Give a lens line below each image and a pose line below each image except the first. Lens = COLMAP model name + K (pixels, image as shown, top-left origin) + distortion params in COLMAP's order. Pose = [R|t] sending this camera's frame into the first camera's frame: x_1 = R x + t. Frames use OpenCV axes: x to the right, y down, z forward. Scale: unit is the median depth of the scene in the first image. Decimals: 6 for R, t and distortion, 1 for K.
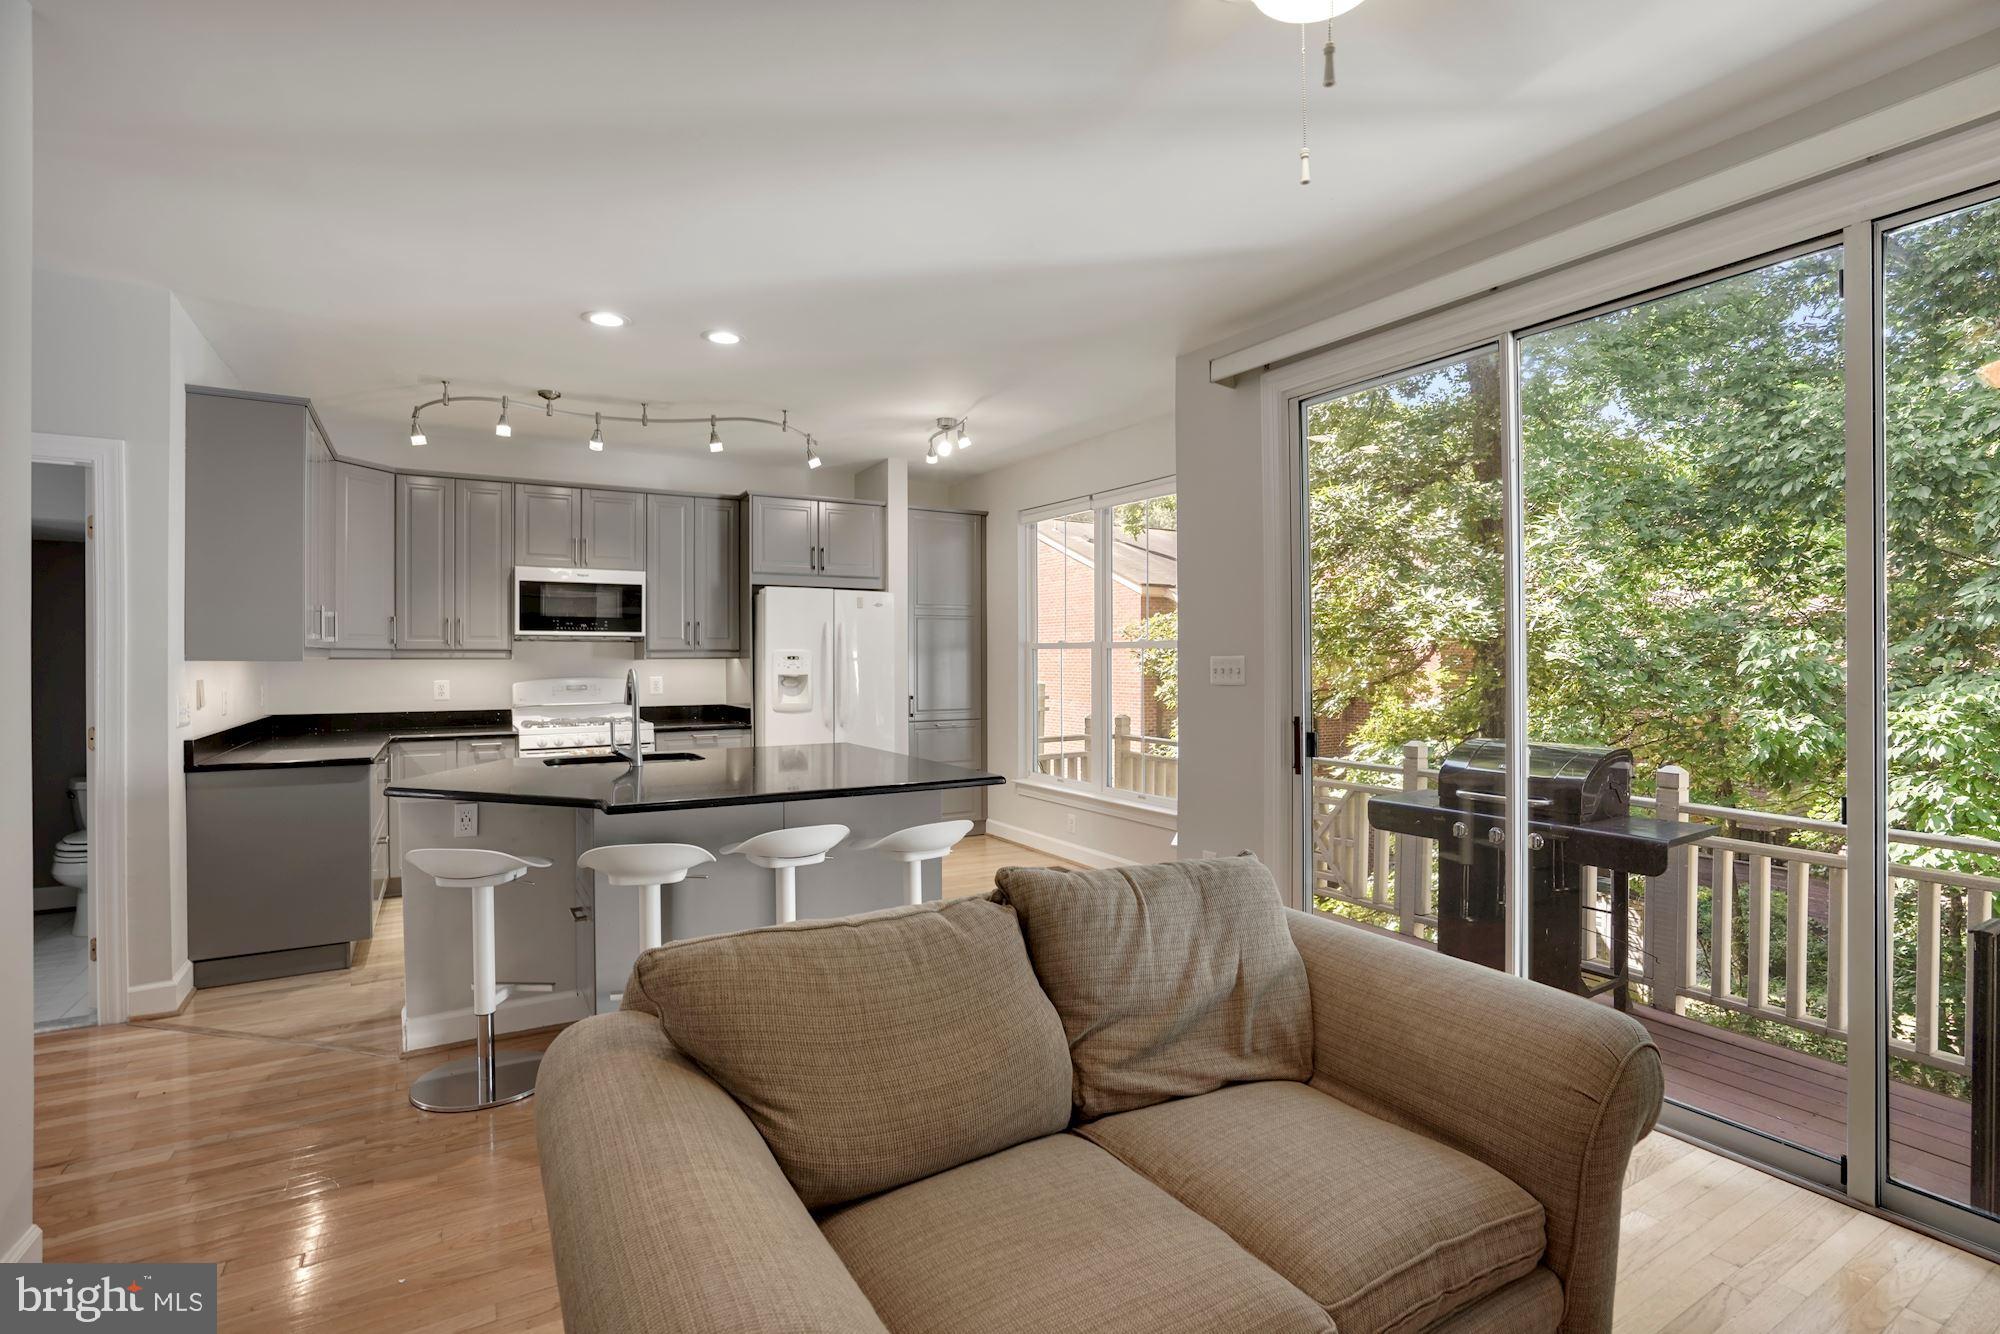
lens RADIAL K [[915.5, 0, 1000.8], [0, 915.5, 661.2], [0, 0, 1]] dist [-0.031465, 0.001736]
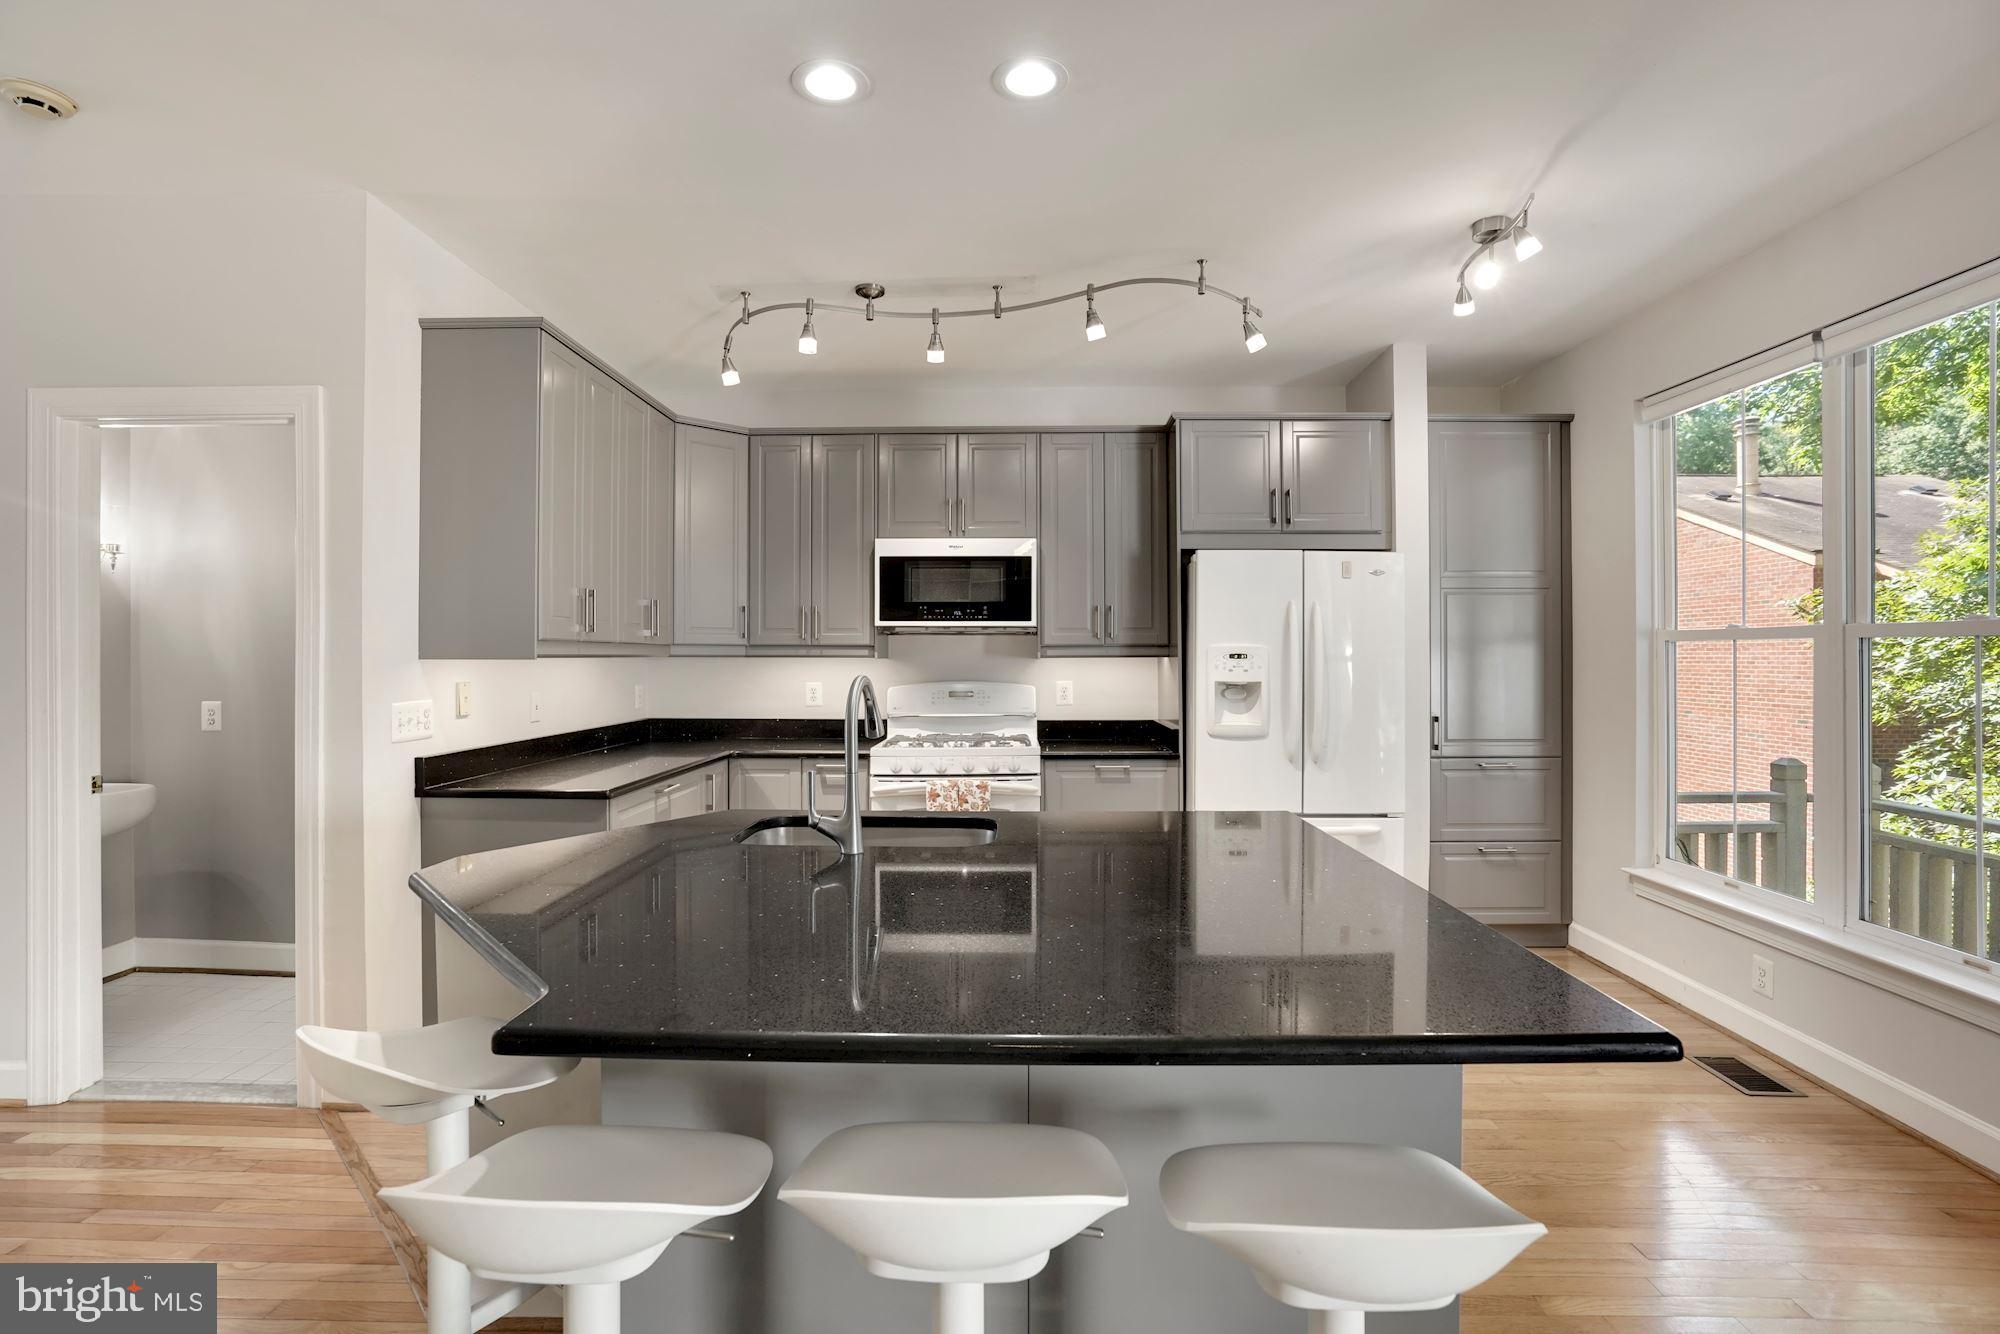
lens RADIAL K [[915.5, 0, 1007.4], [0, 915.5, 652.6], [0, 0, 1]] dist [-0.031465, 0.001736]
pose [[0.846220, 0.000223, -0.532833, -0.015723], [-0.003242, 0.999984, -0.004731, -0.002717], [0.532823, 0.005731, 0.846207, 0.359642]]
